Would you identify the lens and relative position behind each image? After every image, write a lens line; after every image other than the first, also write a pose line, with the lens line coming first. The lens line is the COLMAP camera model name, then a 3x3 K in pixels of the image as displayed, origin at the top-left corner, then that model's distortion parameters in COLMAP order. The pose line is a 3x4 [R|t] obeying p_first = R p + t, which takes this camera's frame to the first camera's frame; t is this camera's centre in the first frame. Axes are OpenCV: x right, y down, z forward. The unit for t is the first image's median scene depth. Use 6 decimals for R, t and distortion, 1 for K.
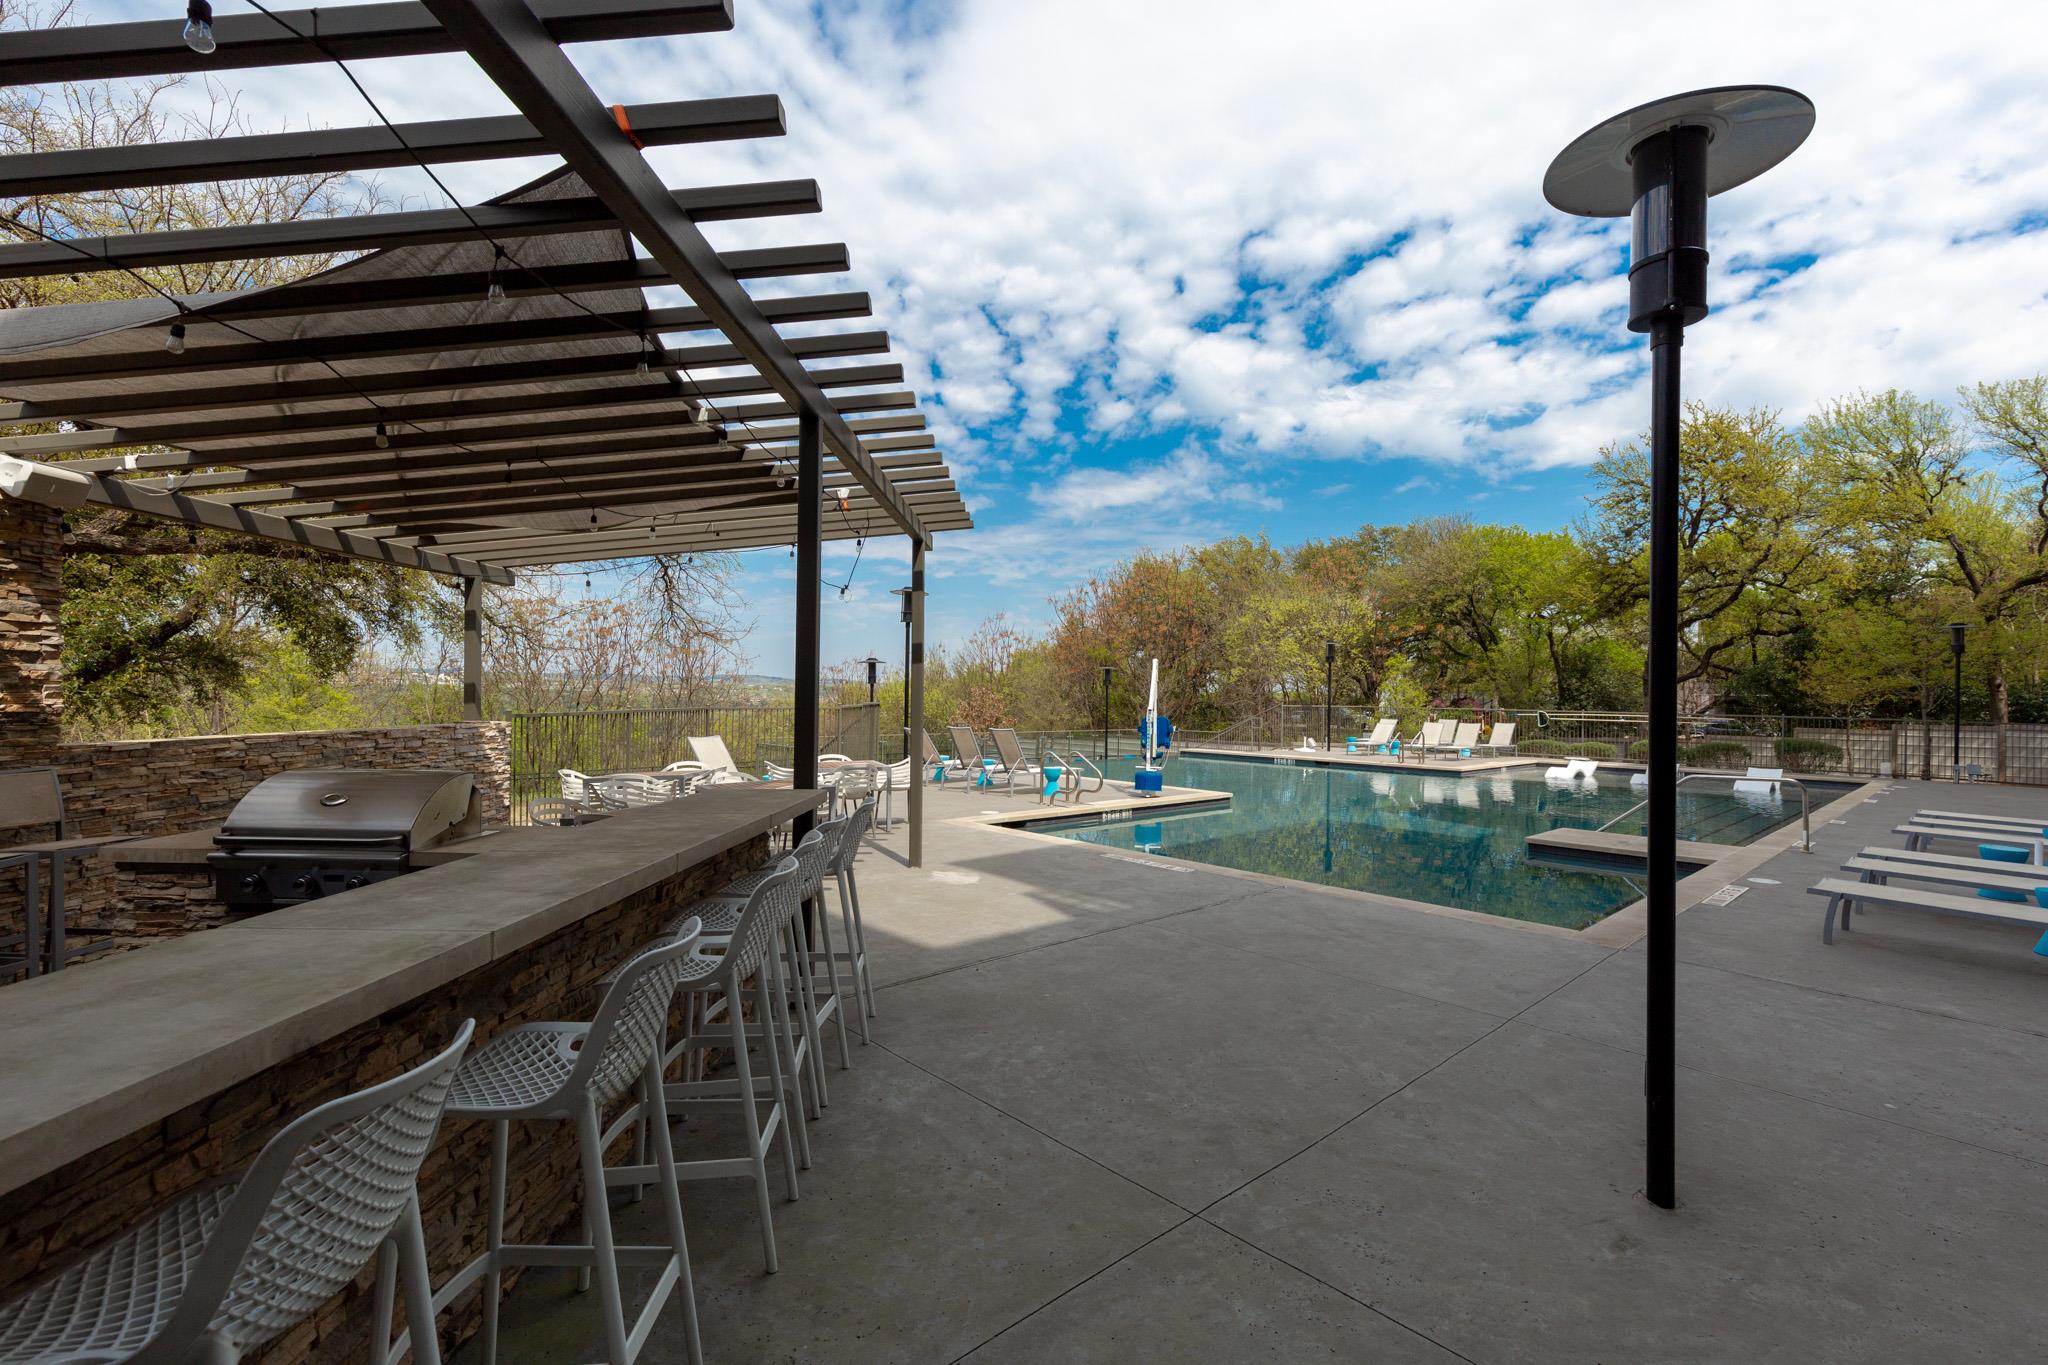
lens RADIAL K [[913.0, 0, 1031.4], [0, 913.0, 697.4], [0, 0, 1]] dist [0.010113, -0.000739]
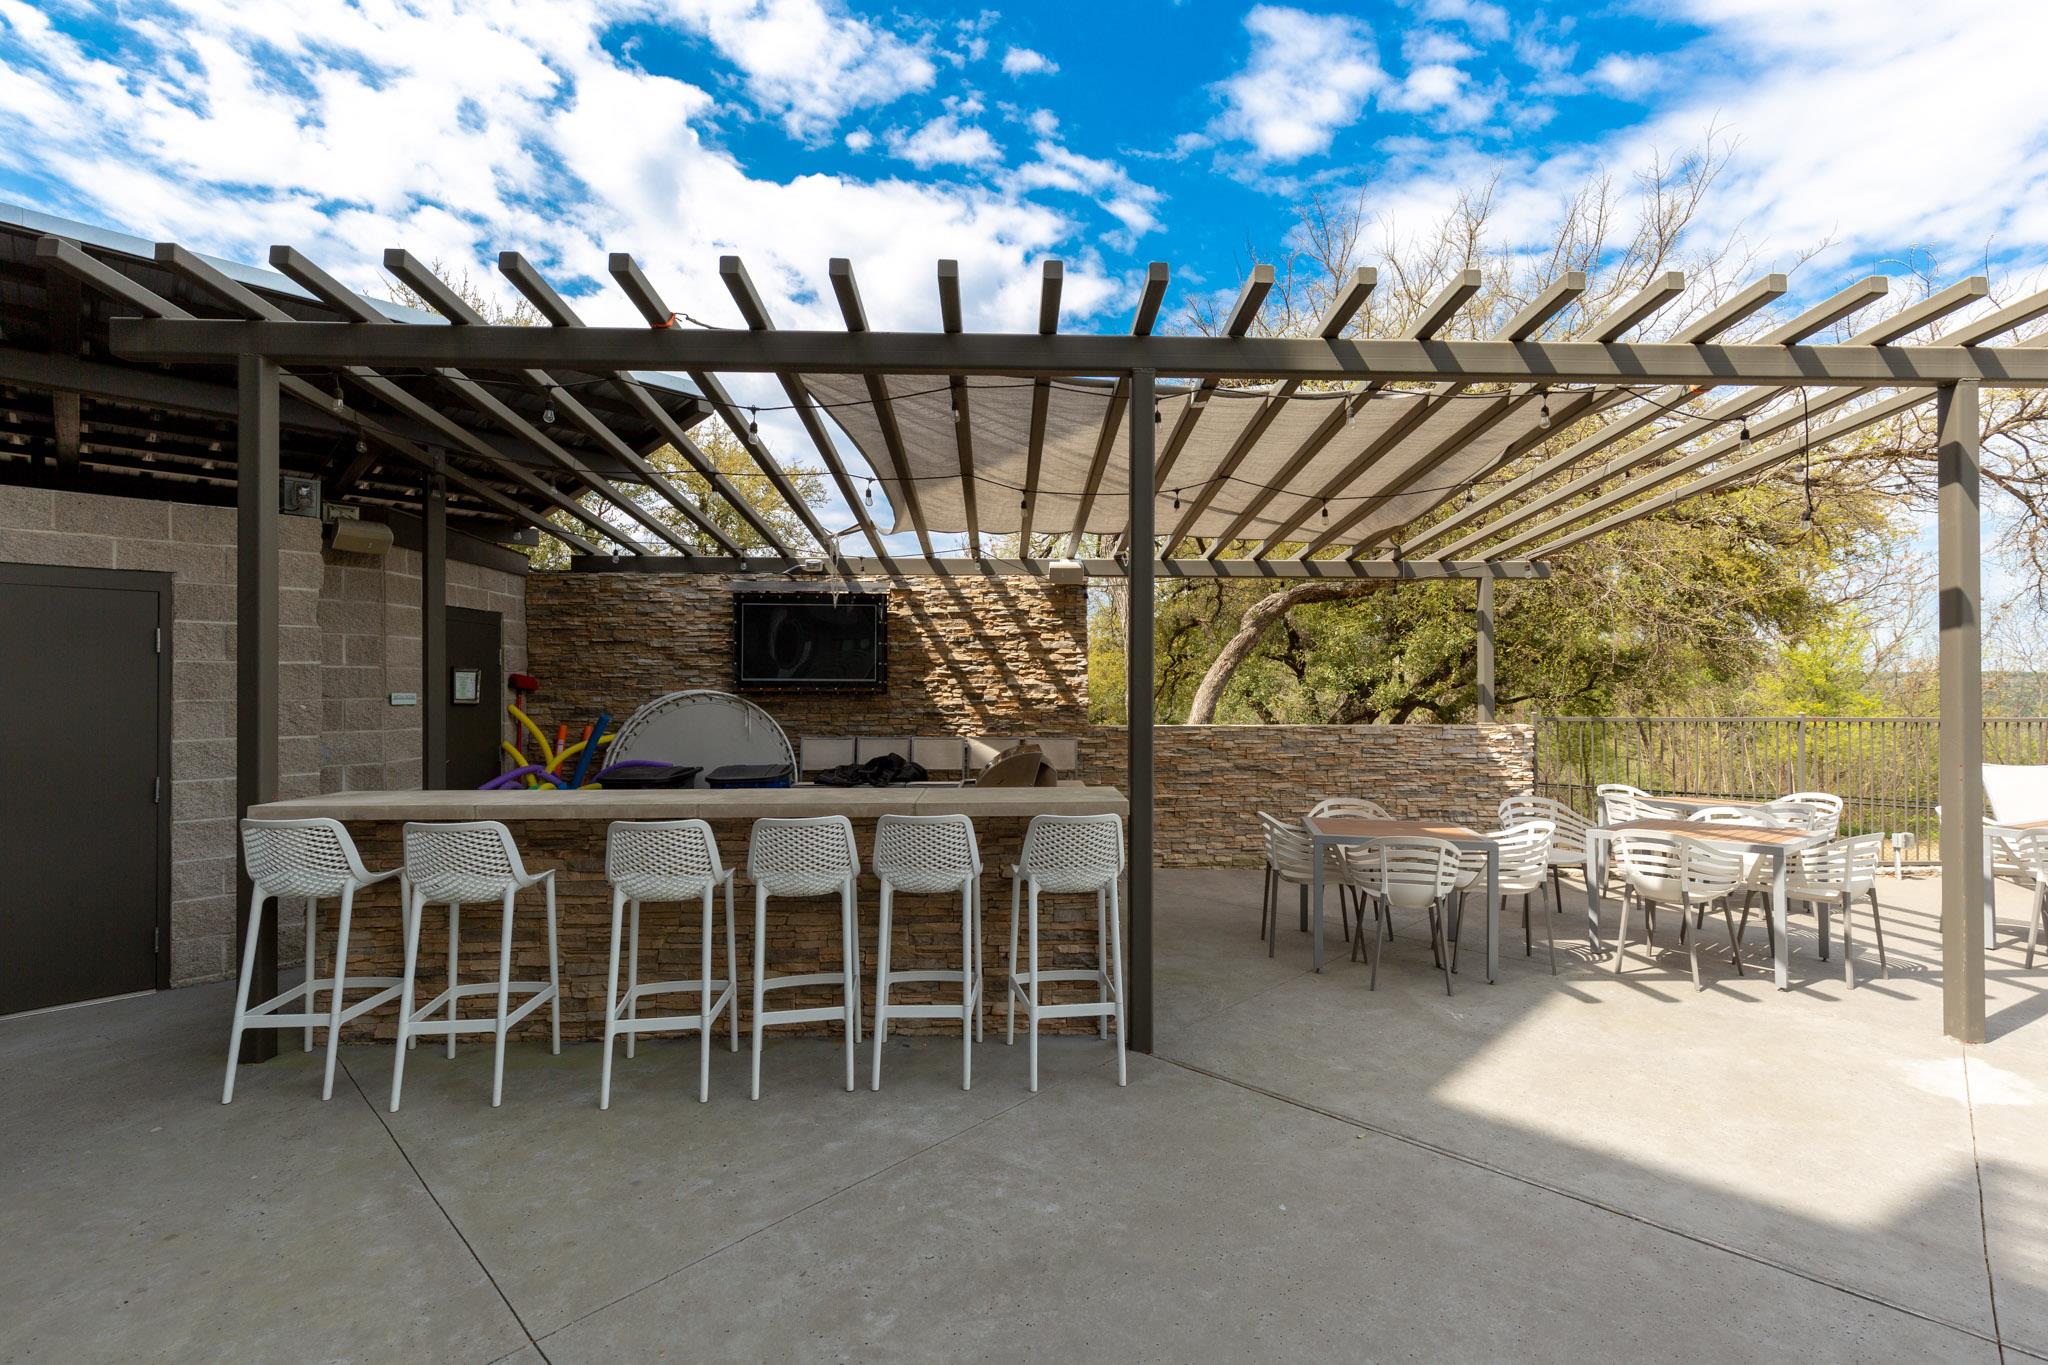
lens RADIAL K [[913.0, 0, 1048.1], [0, 913.0, 663.5], [0, 0, 1]] dist [0.010113, -0.000739]
pose [[0.064355, -0.039534, -0.997144, 0.610342], [-0.006410, 0.999178, -0.040028, 0.006987], [0.997906, 0.008967, 0.064049, 0.830623]]
